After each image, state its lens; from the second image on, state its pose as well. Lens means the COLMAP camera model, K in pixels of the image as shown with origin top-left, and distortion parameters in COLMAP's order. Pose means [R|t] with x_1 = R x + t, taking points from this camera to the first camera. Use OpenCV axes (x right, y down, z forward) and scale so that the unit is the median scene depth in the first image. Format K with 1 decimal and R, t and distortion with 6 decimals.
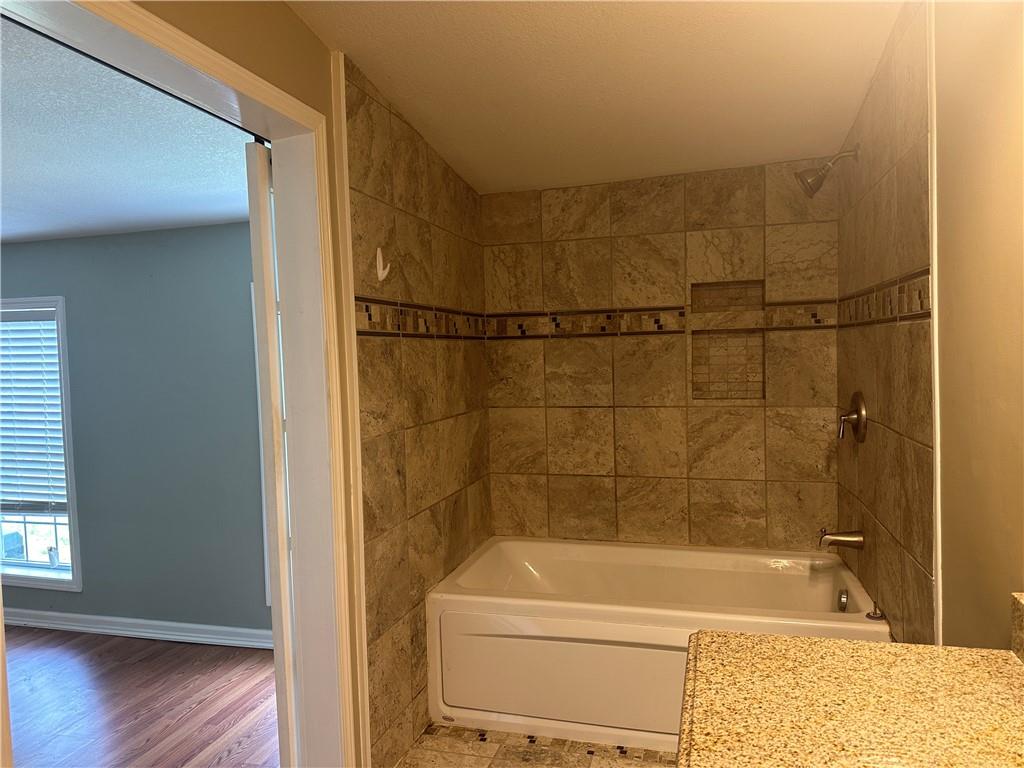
lens RADIAL K [[722.5, 0, 513.1], [0, 722.5, 377.3], [0, 0, 1]] dist [0.041030, -0.052071]
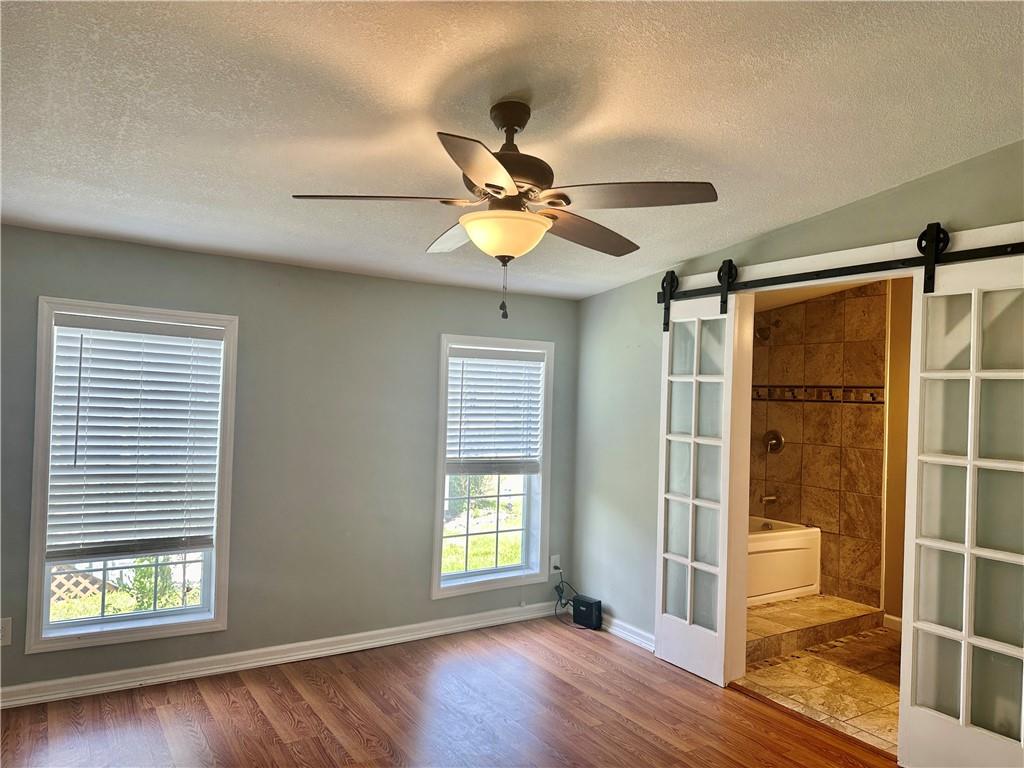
lens RADIAL K [[722.5, 0, 511.6], [0, 722.5, 388.2], [0, 0, 1]] dist [0.041030, -0.052071]
pose [[0.655087, 0.063099, 0.752914, -1.440625], [-0.029414, 0.997881, -0.058037, 0.036124], [-0.754981, 0.015873, 0.655555, 0.137119]]
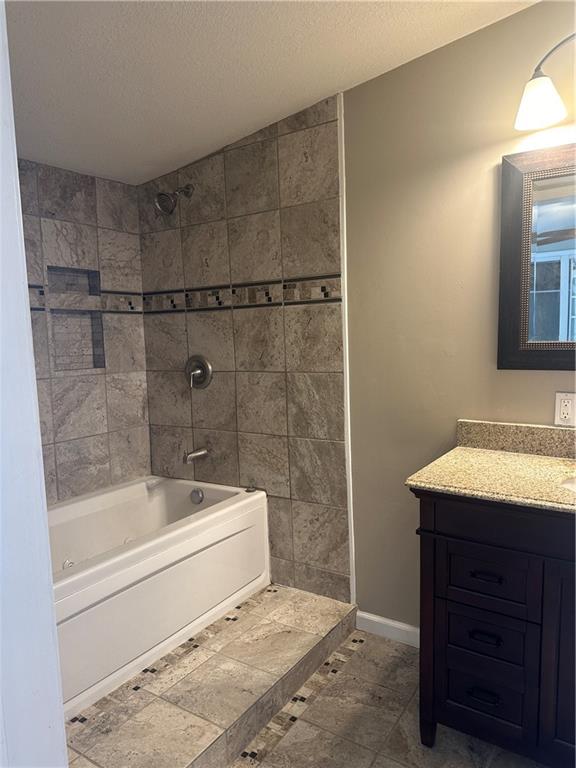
lens RADIAL K [[541.9, 0, 287.9], [0, 541.9, 385.8], [0, 0, 1]] dist [0.041030, -0.052071]
pose [[0.298087, -0.066607, 0.952212, -0.452262], [0.055136, 0.997098, 0.052487, 0.029162], [-0.952945, 0.036856, 0.300894, 0.416021]]
